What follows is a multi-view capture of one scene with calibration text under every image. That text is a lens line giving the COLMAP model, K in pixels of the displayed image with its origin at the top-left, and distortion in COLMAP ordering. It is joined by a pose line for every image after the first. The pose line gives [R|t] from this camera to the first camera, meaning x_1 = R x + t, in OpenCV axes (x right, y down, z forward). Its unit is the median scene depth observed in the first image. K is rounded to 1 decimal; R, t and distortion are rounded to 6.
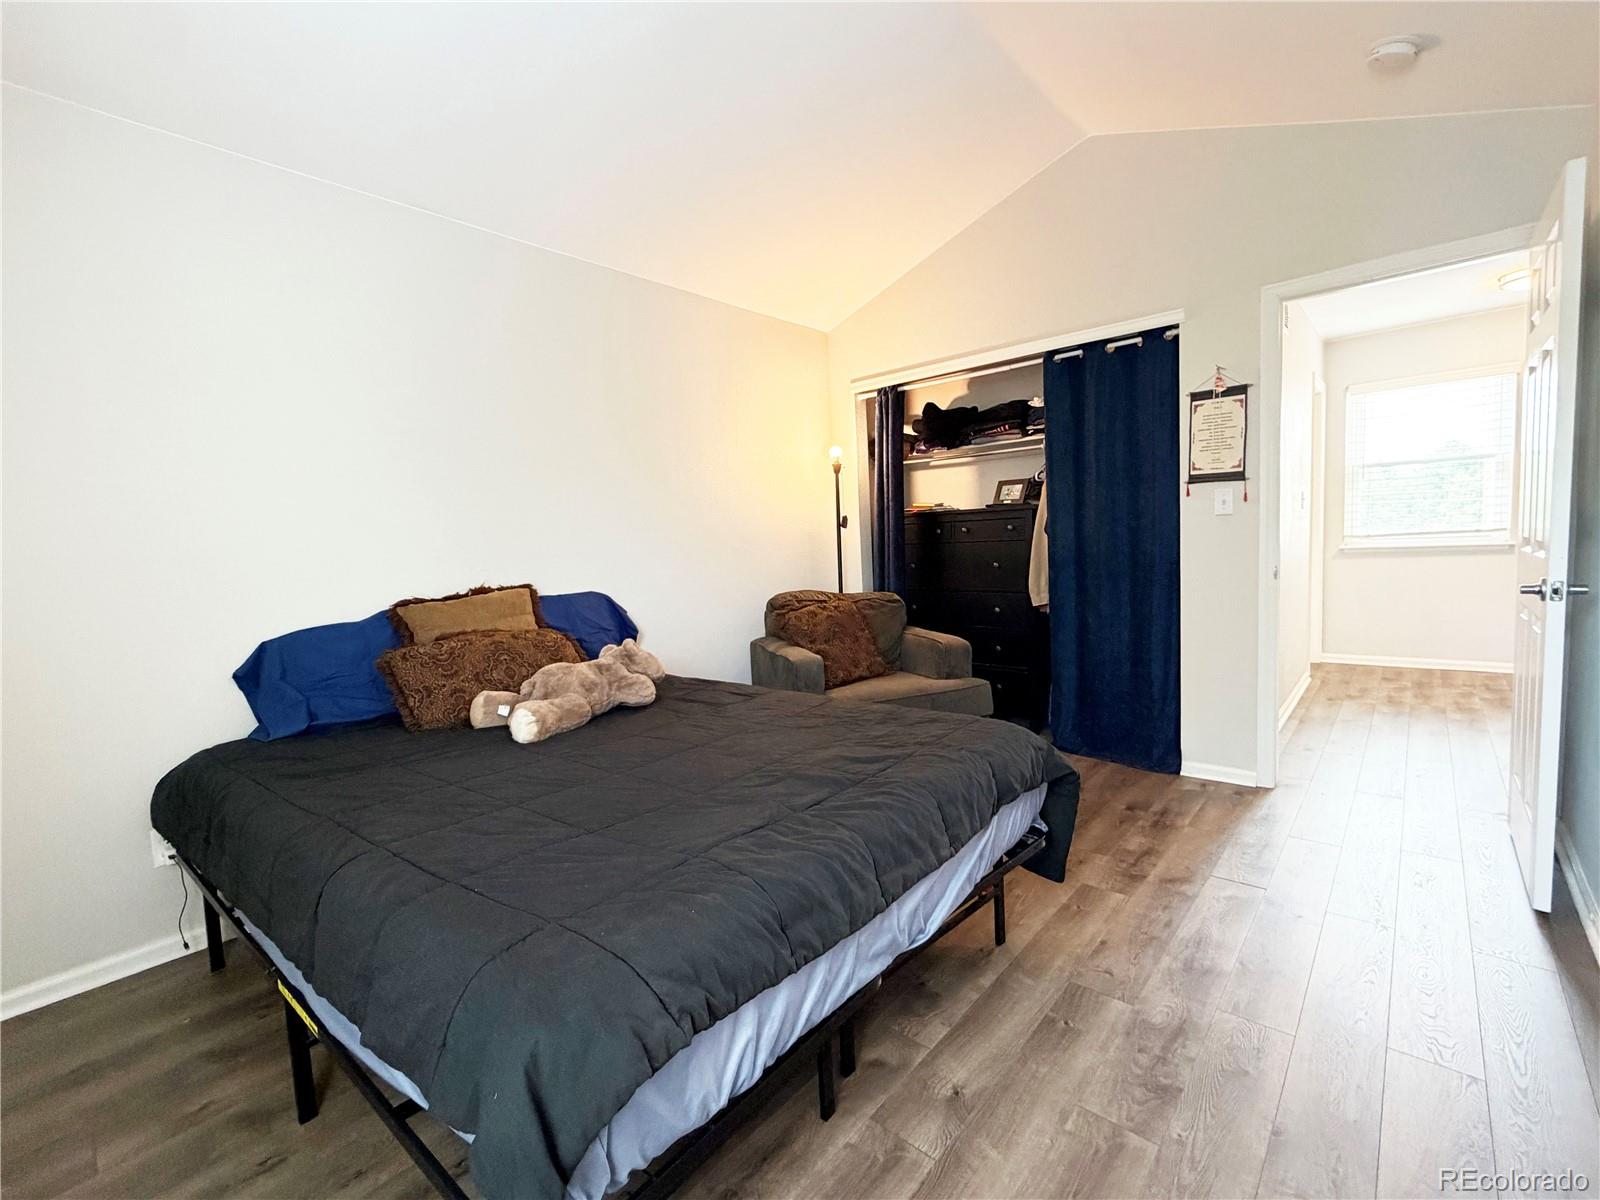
lens RADIAL K [[710.6, 0, 792.8], [0, 710.6, 602.2], [0, 0, 1]] dist [0.000007, -0.000377]
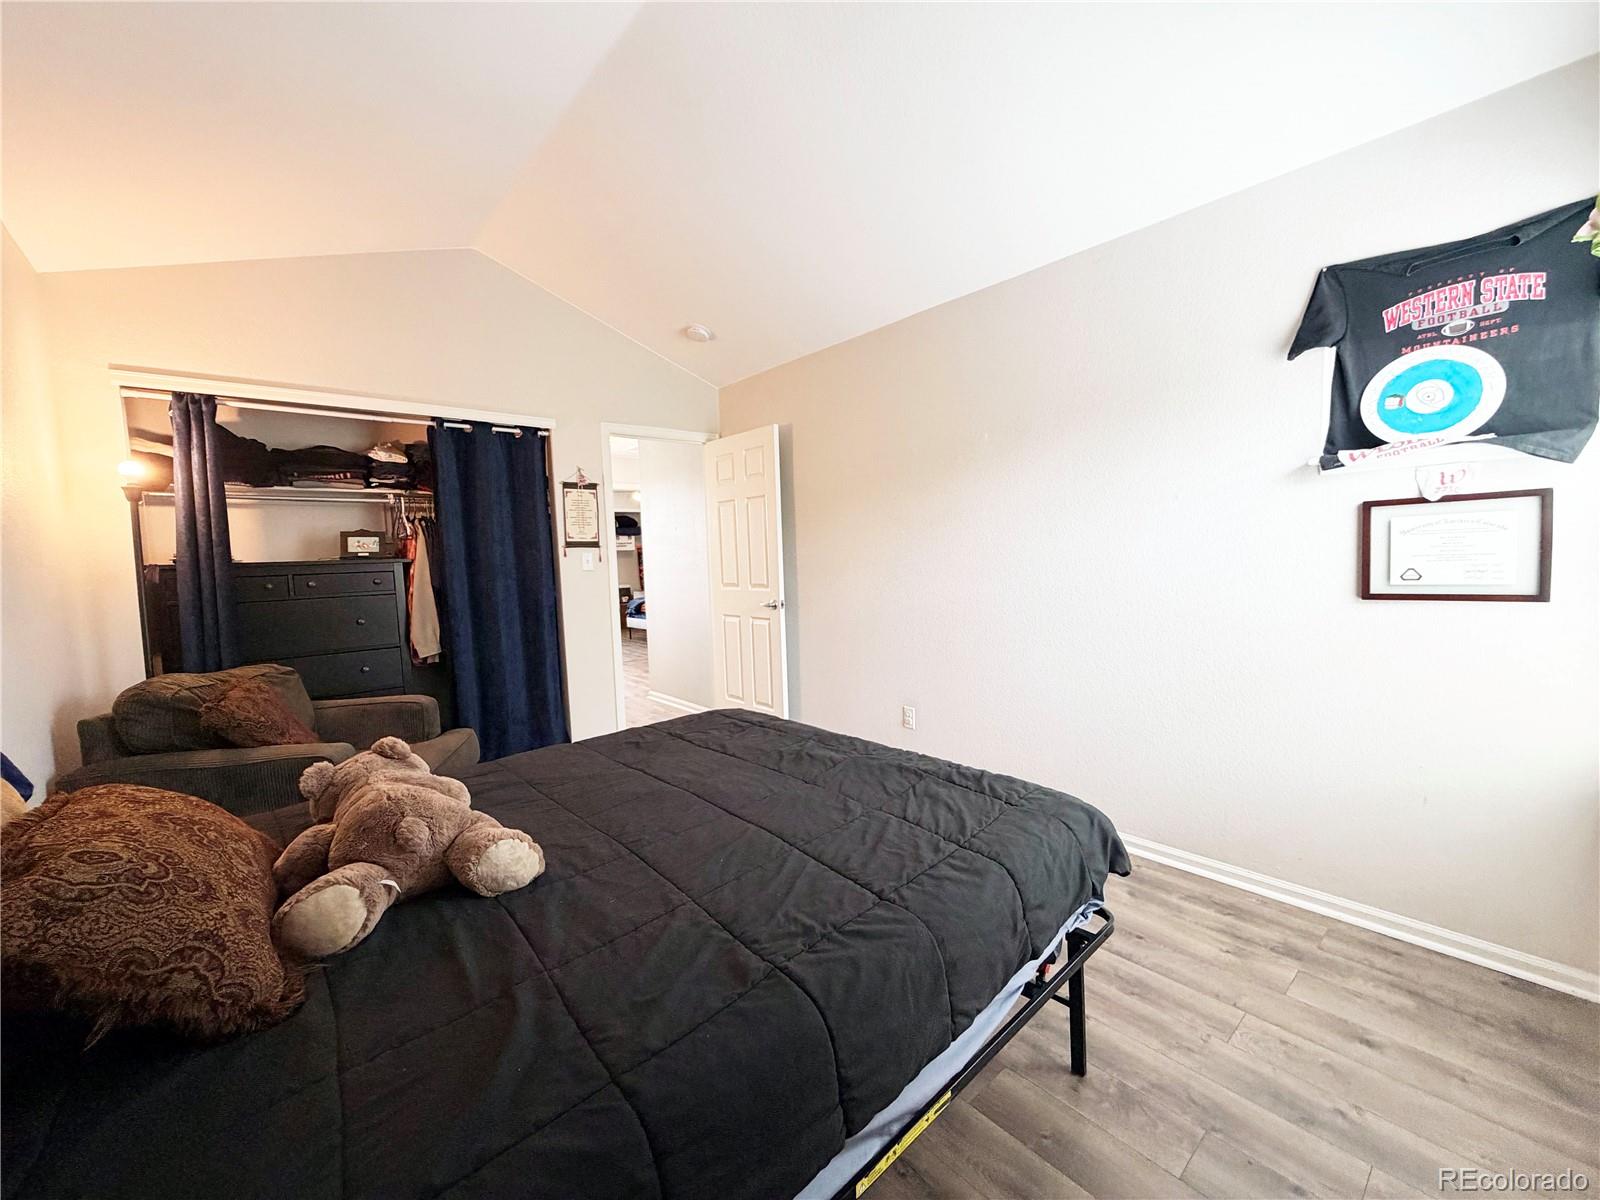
lens RADIAL K [[622.8, 0, 796.5], [0, 622.8, 598.7], [0, 0, 1]] dist [-0.000701, 0.000043]
pose [[0.120789, -0.029319, 0.992245, -0.596924], [0.115701, 0.993167, 0.015261, -0.038090], [-0.985912, 0.112960, 0.123356, 0.445343]]
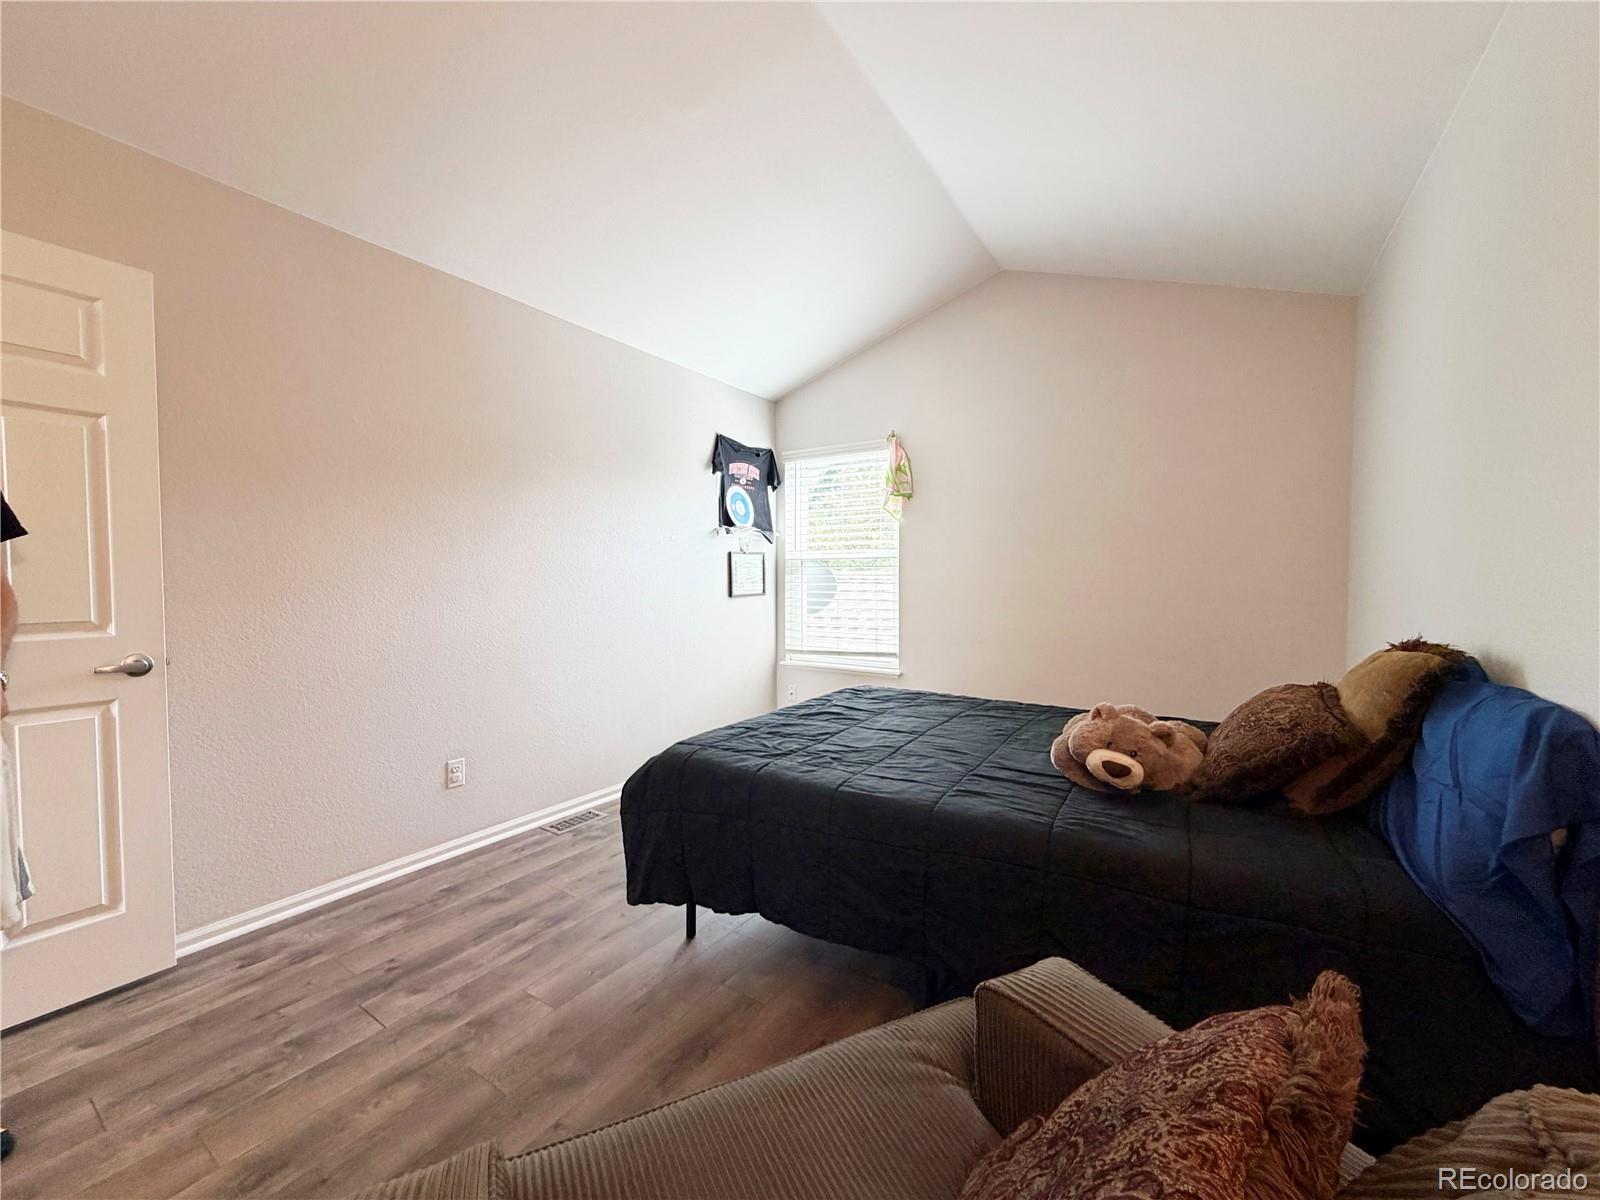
lens RADIAL K [[643.2, 0, 796.6], [0, 643.2, 597.7], [0, 0, 1]] dist [-0.001450, -0.000100]
pose [[-0.989109, 0.048694, -0.138896, 0.163358], [0.030597, 0.991098, 0.129570, -0.135498], [0.143969, 0.123909, -0.981794, 1.340899]]
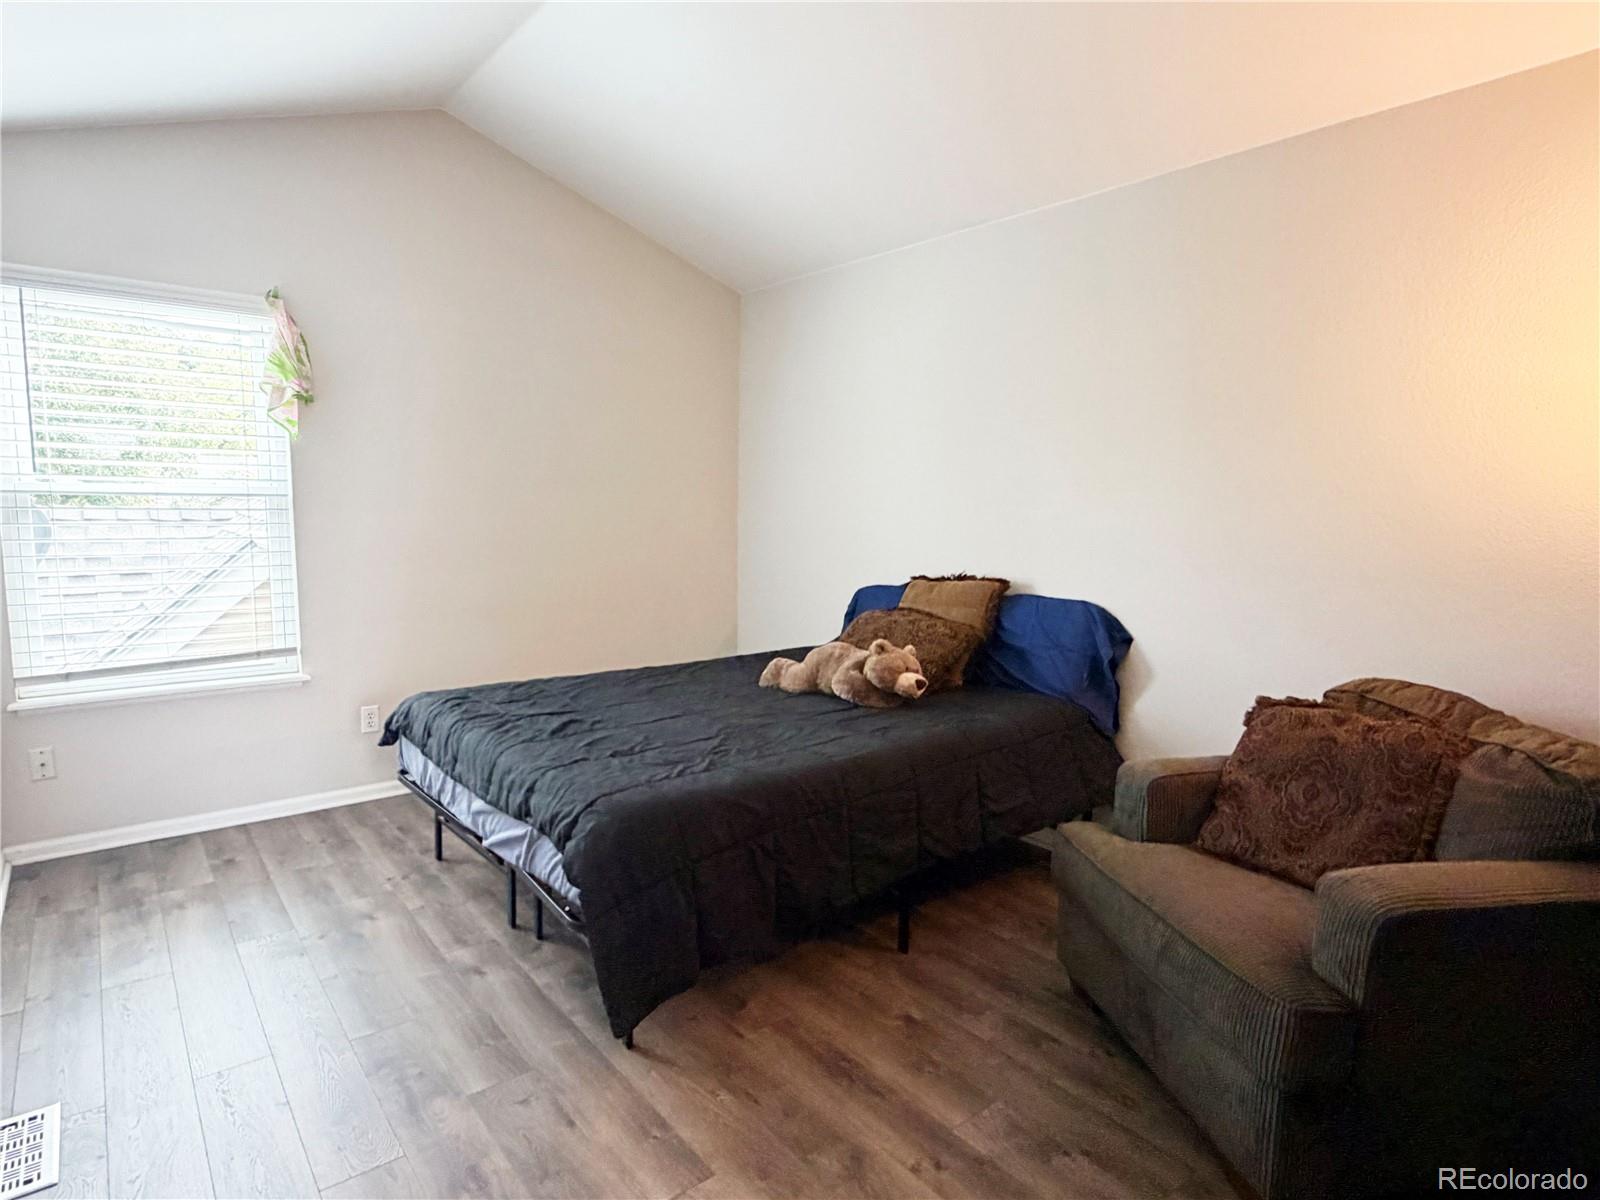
lens RADIAL K [[884.4, 0, 789.8], [0, 884.4, 604.6], [0, 0, 1]] dist [0.003562, -0.001930]
pose [[-0.174546, 0.153762, -0.972569, 0.817120], [-0.097218, 0.980215, 0.172418, -0.163053], [0.979838, 0.124646, -0.156144, 0.870881]]
